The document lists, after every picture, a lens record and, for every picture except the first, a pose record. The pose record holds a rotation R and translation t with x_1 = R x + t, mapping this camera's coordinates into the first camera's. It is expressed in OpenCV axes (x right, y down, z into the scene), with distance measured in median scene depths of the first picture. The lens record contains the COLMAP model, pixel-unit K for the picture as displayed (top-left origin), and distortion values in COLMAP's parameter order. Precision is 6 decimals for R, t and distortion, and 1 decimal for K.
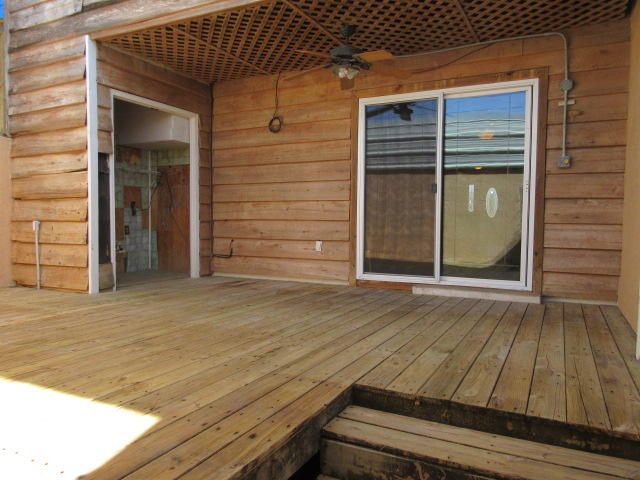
lens RADIAL K [[480.3, 0, 318.9], [0, 480.3, 240.7], [0, 0, 1]] dist [0.015368, -0.003479]
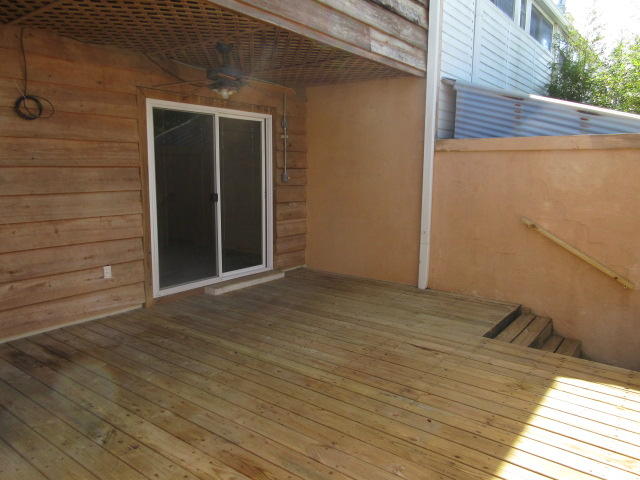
lens RADIAL K [[480.3, 0, 319.0], [0, 480.3, 239.8], [0, 0, 1]] dist [0.015368, -0.003479]
pose [[0.175999, -0.154419, 0.972203, -0.734224], [0.035251, 0.987975, 0.150543, -0.155755], [-0.983759, 0.007775, 0.179326, 0.516873]]
